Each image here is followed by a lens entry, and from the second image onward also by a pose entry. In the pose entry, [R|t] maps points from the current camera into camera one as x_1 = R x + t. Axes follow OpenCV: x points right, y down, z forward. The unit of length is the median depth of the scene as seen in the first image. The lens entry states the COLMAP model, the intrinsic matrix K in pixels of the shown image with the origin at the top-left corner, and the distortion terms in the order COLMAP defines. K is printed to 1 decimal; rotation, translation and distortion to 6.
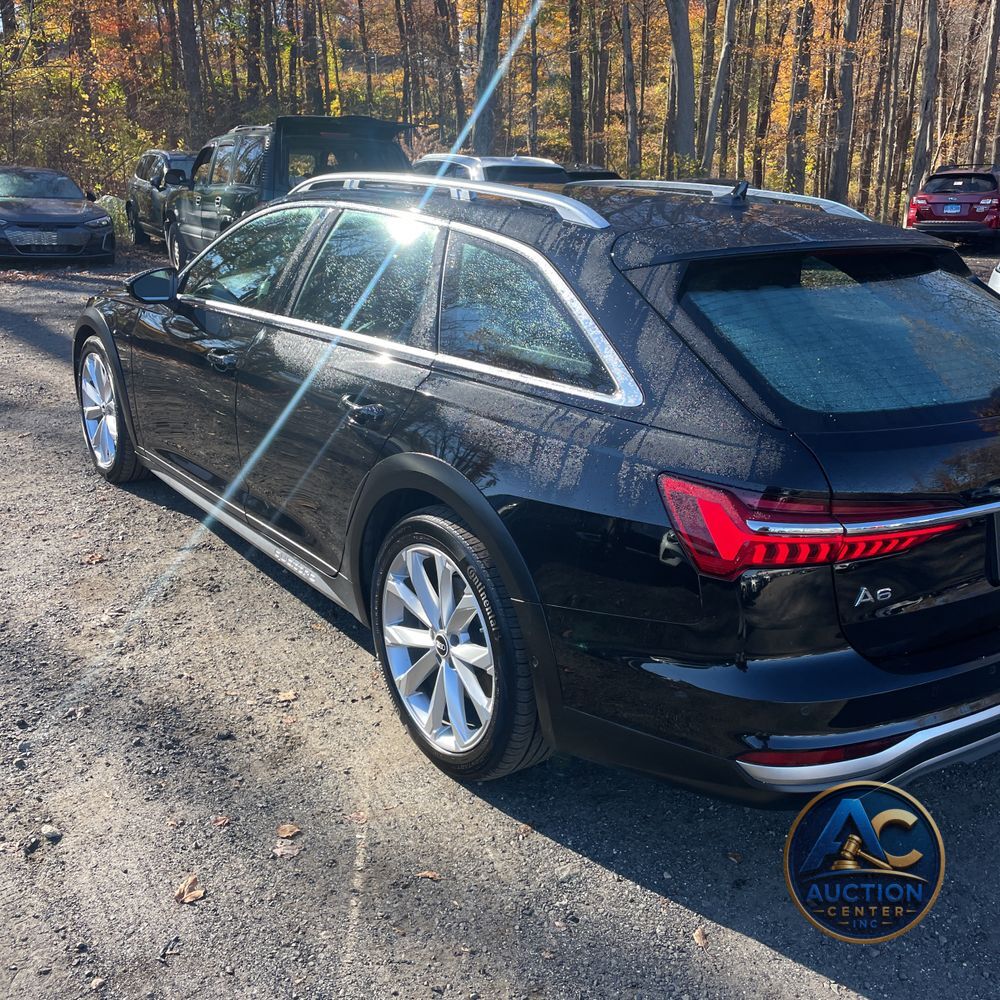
lens RADIAL K [[1027.8, 0, 503.1], [0, 1027.8, 506.9], [0, 0, 1]] dist [0.033940, 0.000000]
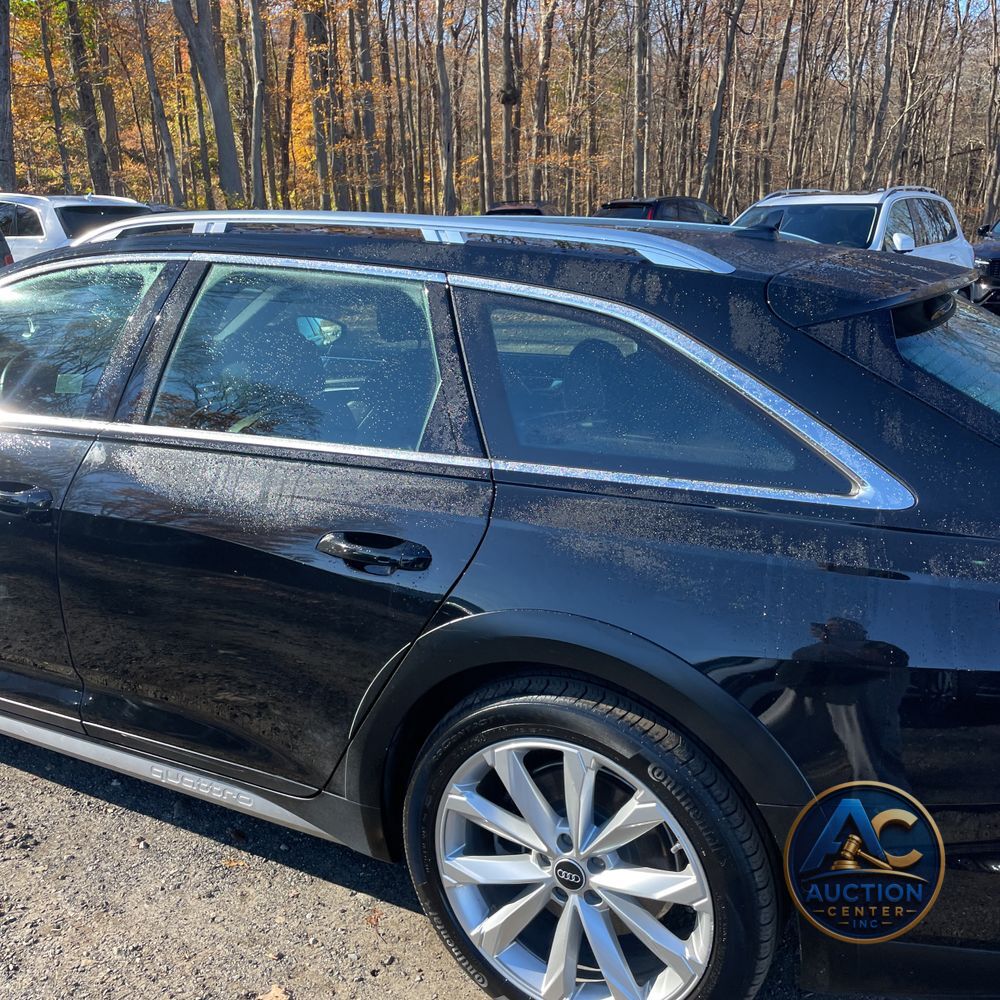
lens RADIAL K [[1027.8, 0, 496.2], [0, 1027.8, 495.8], [0, 0, 1]] dist [0.033940, 0.000000]
pose [[0.899793, -0.137546, 0.414069, -0.338444], [0.155915, 0.987712, -0.010713, -0.111852], [-0.407507, 0.074199, 0.910183, 0.348105]]
